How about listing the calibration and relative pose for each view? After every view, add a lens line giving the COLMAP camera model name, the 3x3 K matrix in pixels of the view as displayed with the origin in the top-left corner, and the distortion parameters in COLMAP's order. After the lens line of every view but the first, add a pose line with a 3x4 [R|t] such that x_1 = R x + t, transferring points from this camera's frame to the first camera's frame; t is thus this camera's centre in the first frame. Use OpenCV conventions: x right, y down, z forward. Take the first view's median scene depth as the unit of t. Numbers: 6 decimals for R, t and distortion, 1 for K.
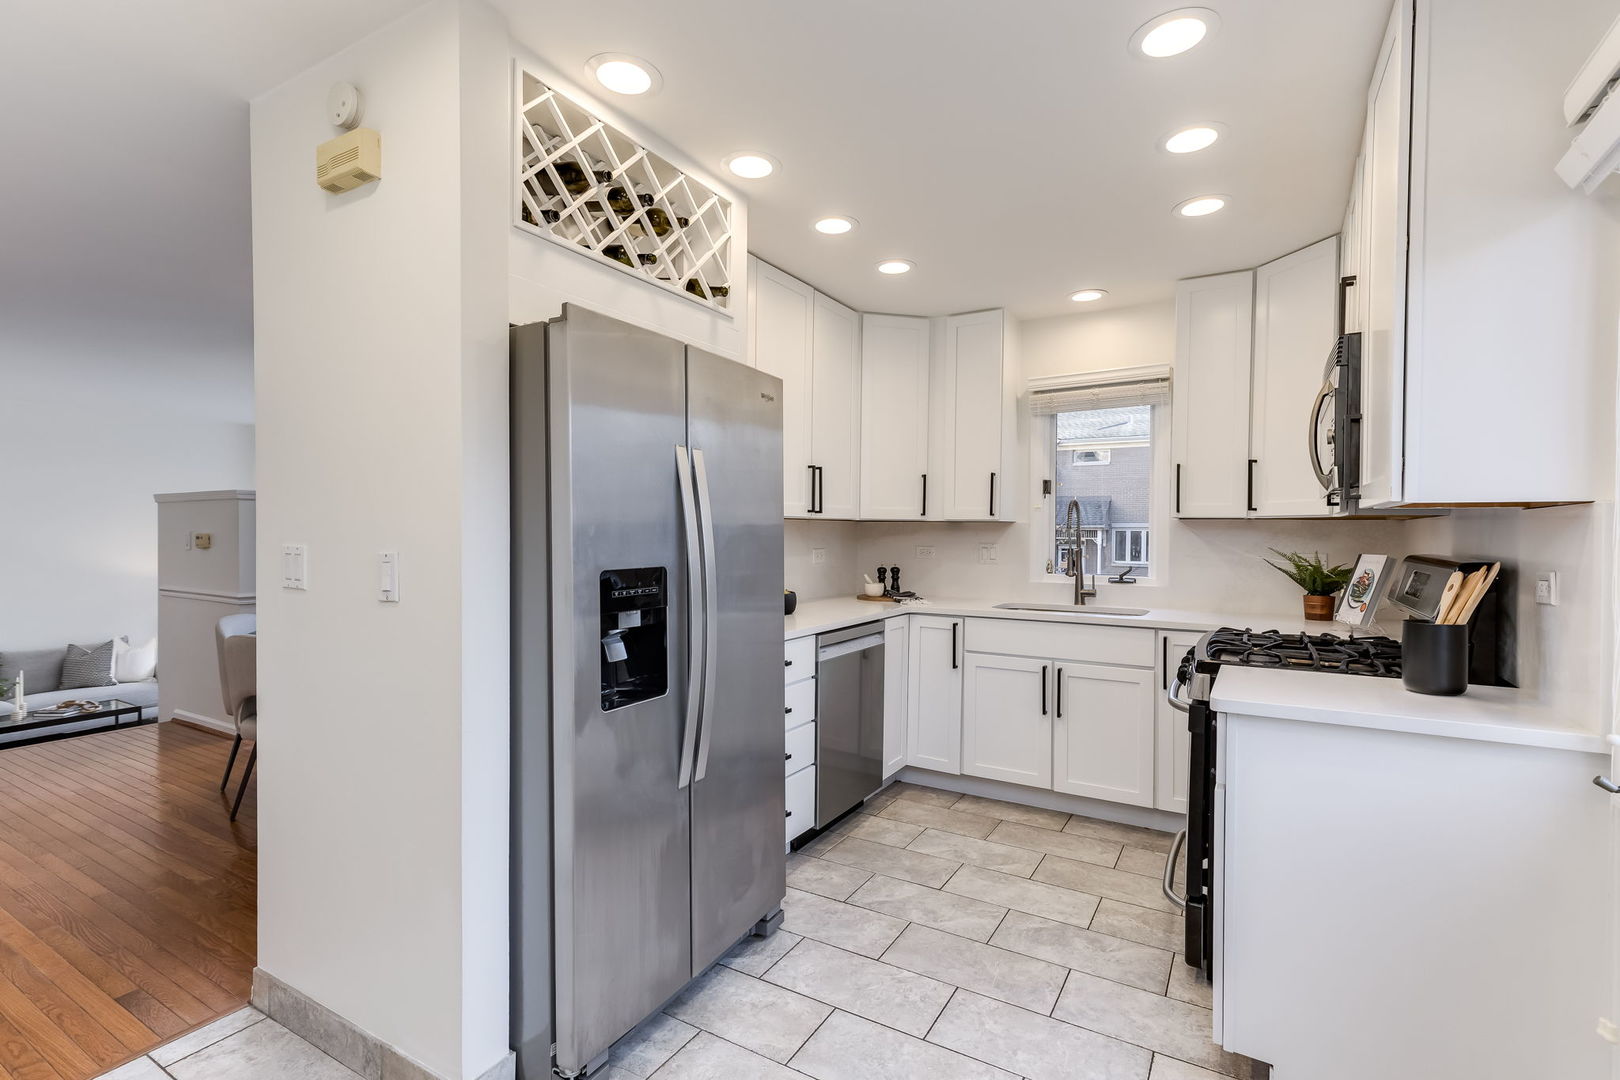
lens RADIAL K [[742.0, 0, 815.8], [0, 742.0, 540.8], [0, 0, 1]] dist [0.001910, 0.000902]
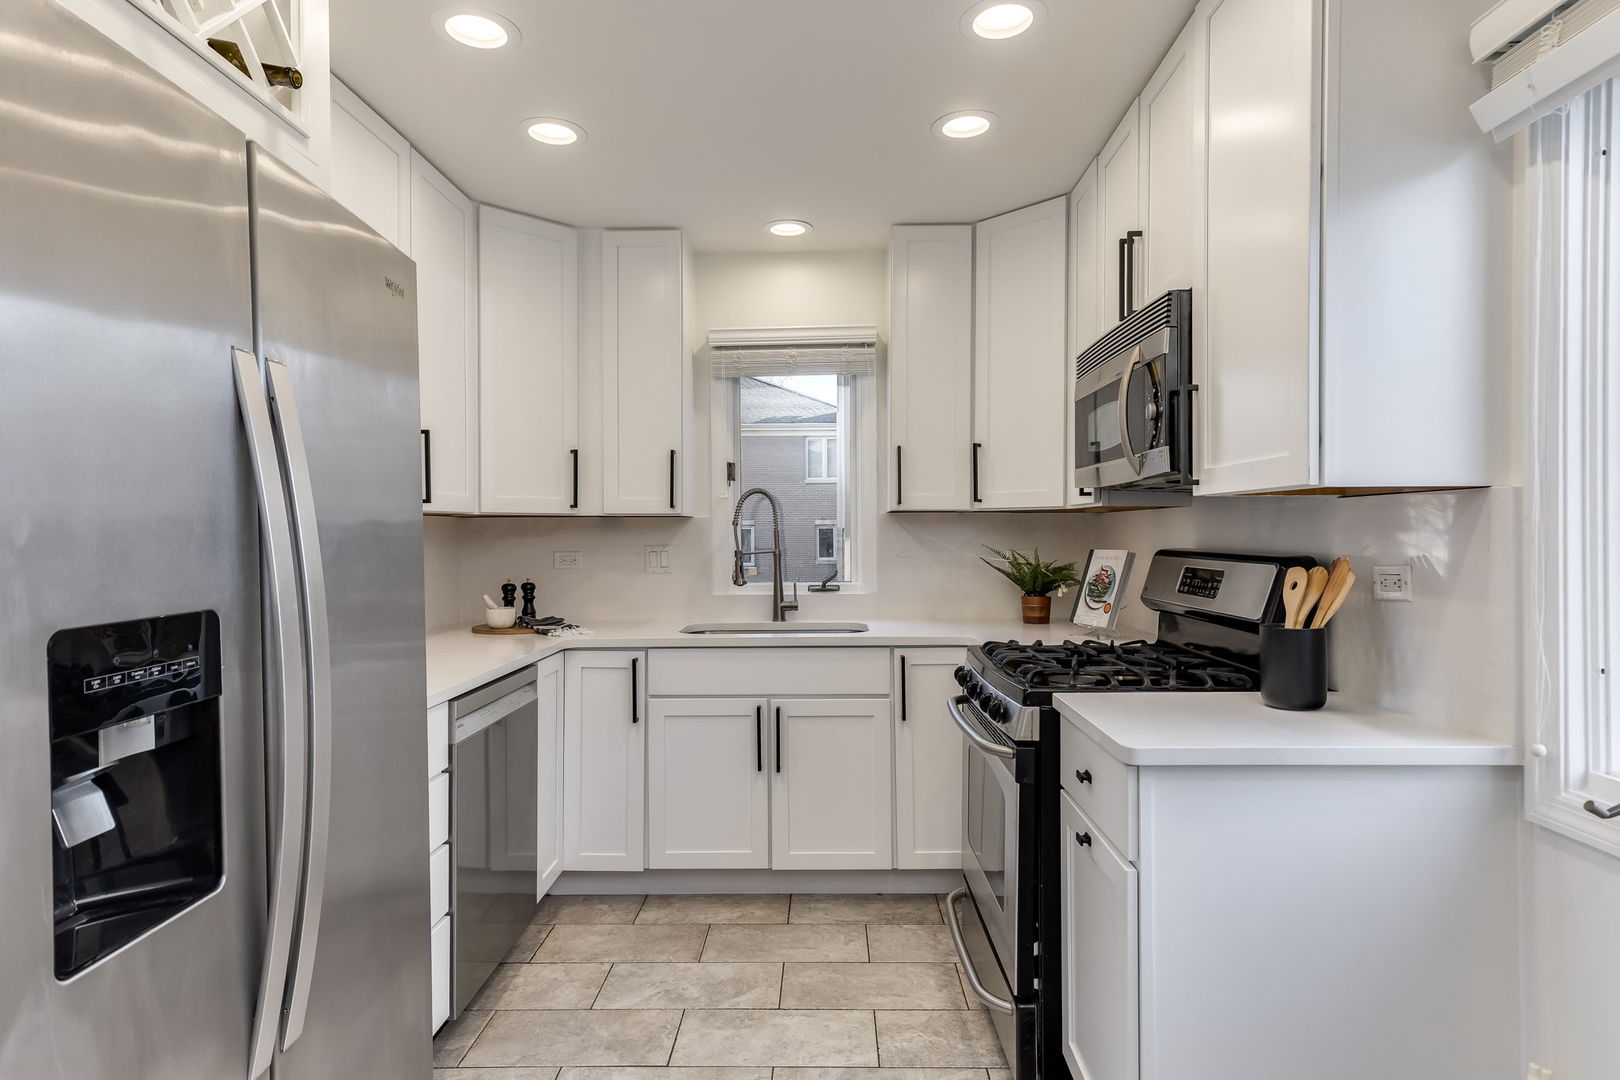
lens RADIAL K [[881.8, 0, 813.2], [0, 881.8, 538.0], [0, 0, 1]] dist [0.018958, 0.000143]
pose [[0.869590, -0.014954, 0.493549, -0.087954], [0.017461, 0.999847, -0.000471, -0.001494], [-0.493466, 0.009028, 0.869718, 0.196565]]
